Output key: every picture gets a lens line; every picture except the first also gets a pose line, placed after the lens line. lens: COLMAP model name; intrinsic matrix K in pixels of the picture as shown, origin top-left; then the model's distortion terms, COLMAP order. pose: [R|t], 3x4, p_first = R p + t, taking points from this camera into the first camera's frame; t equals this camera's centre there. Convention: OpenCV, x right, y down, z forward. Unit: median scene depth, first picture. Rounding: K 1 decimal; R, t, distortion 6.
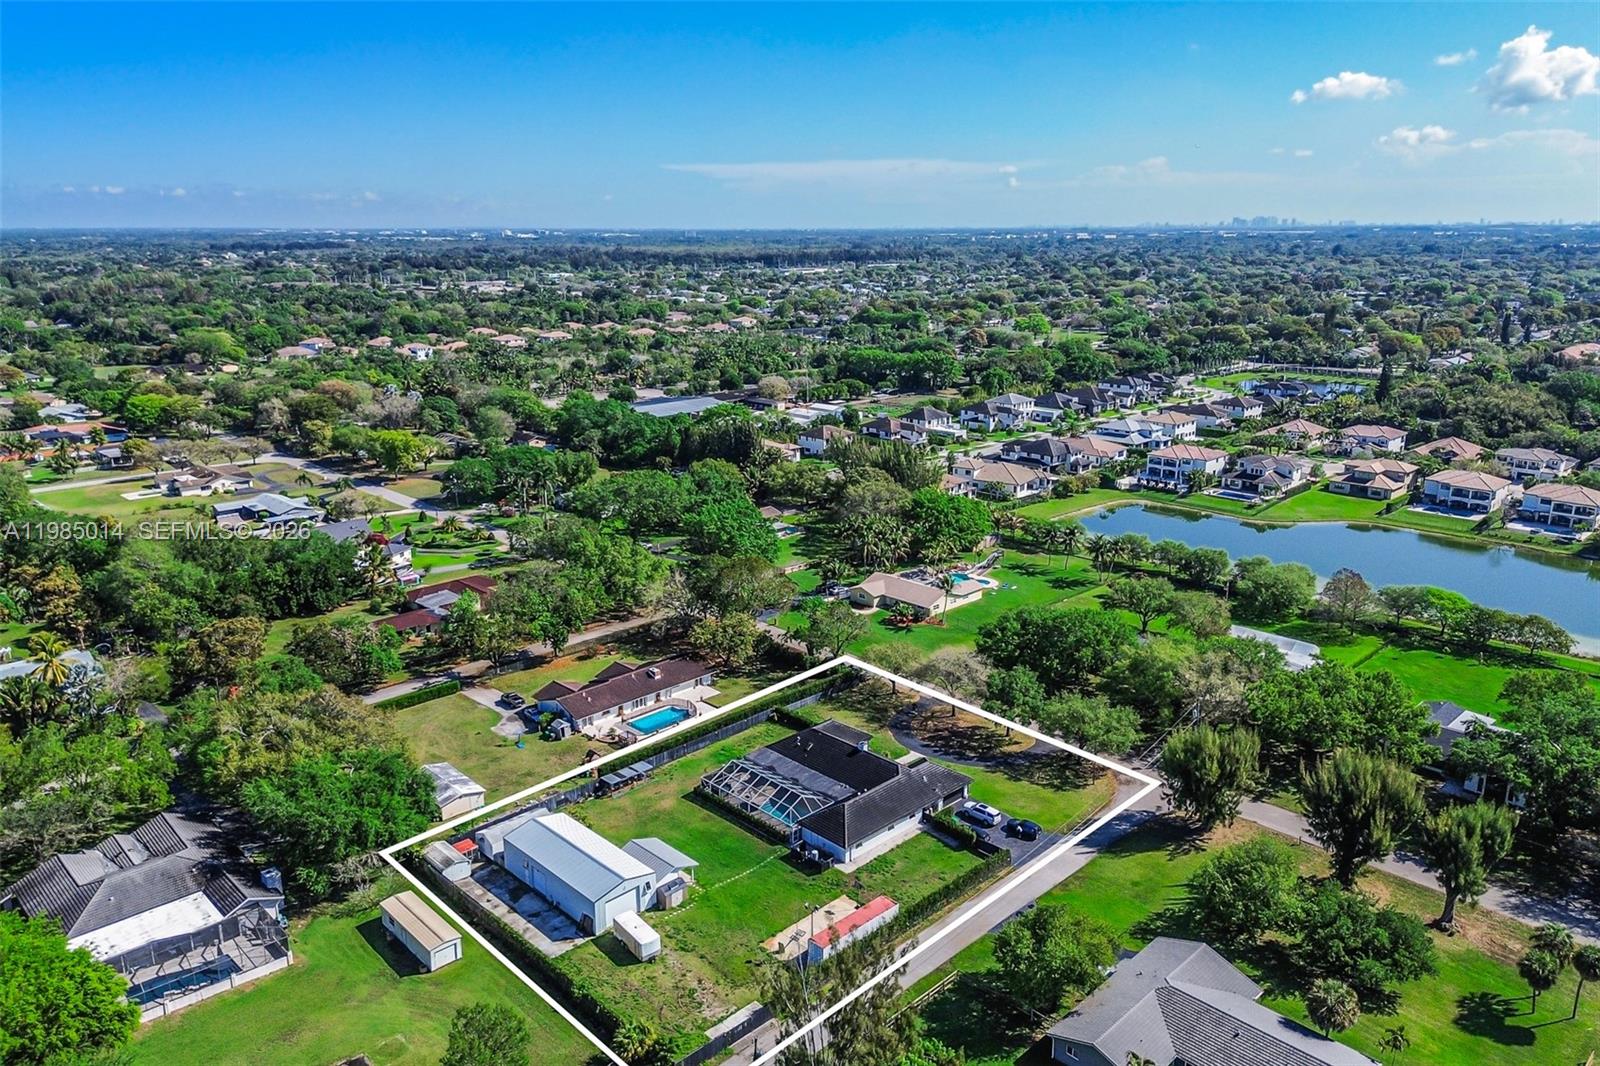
lens RADIAL K [[1125.9, 0, 796.8], [0, 1125.9, 562.4], [0, 0, 1]] dist [0.074930, -0.070063]
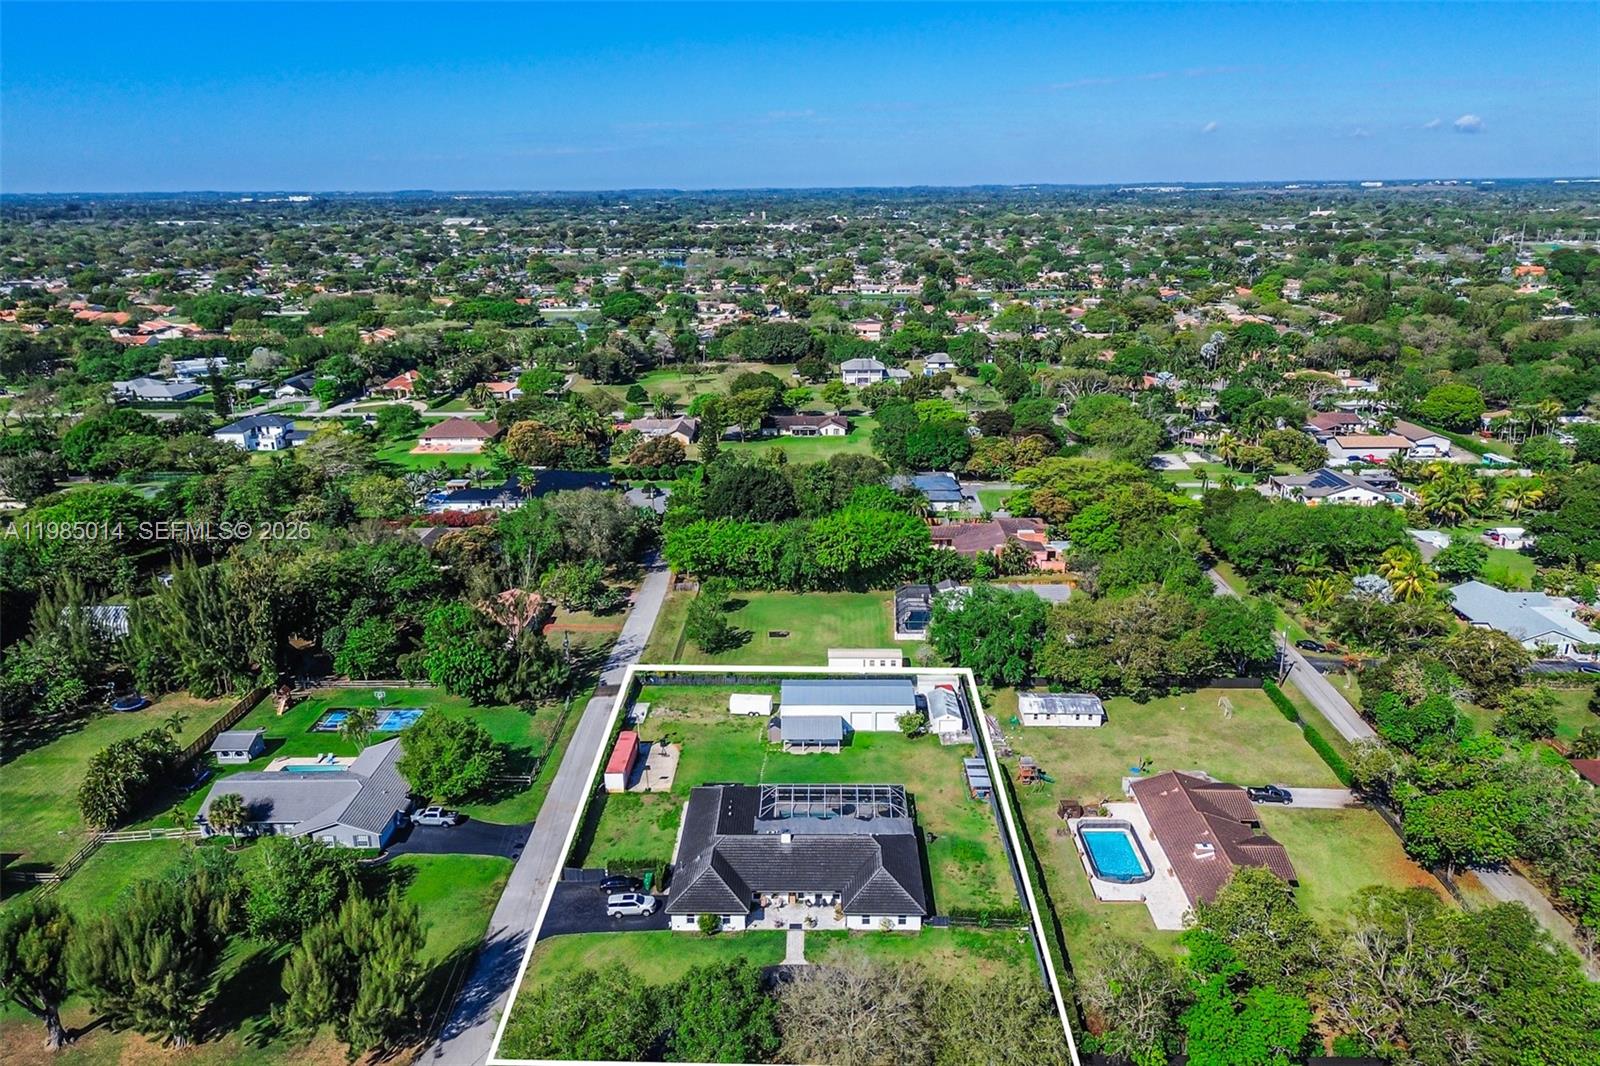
lens RADIAL K [[1135.9, 0, 796.3], [0, 1135.9, 528.3], [0, 0, 1]] dist [0.098937, -0.119457]
pose [[-0.713552, 0.213766, -0.667194, 0.409024], [-0.188229, 0.858808, 0.476465, -0.307445], [0.674843, 0.465568, -0.572567, 1.018510]]
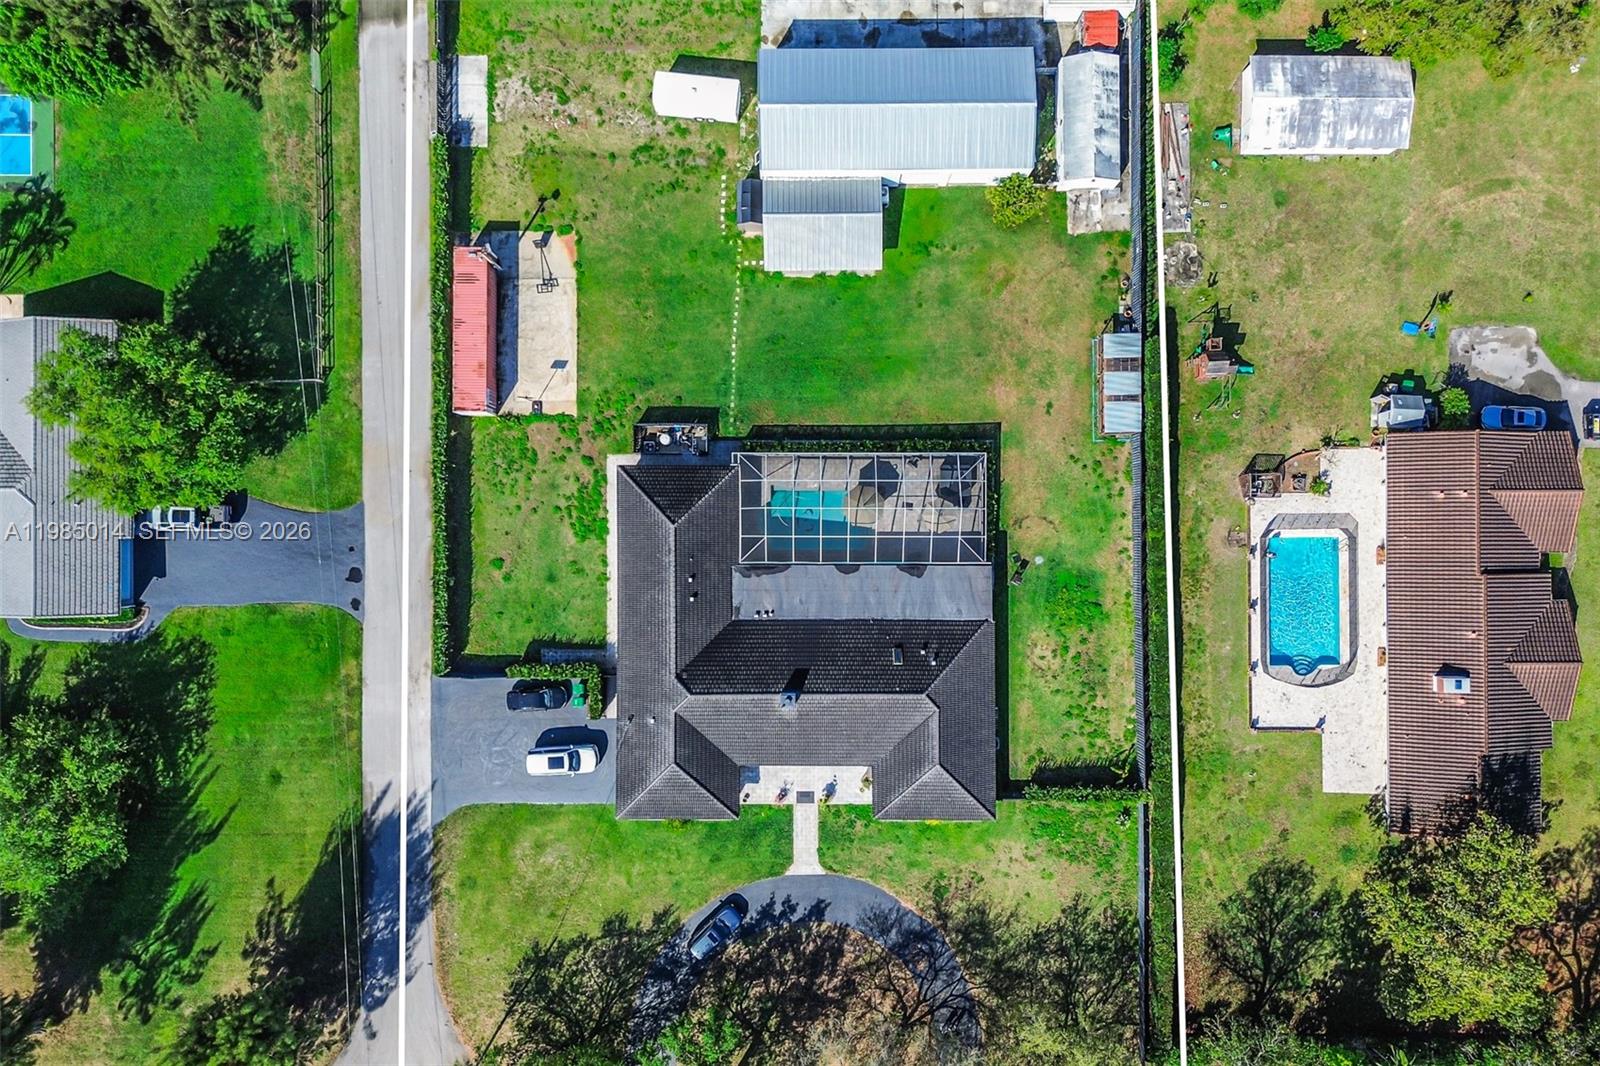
lens RADIAL K [[1125.9, 0, 796.8], [0, 1125.9, 562.4], [0, 0, 1]] dist [0.074930, -0.070063]
pose [[-0.696616, 0.717438, 0.003017, 0.008194], [-0.197959, -0.196252, 0.960363, -0.226406], [0.689593, 0.668407, 0.278736, 0.612138]]
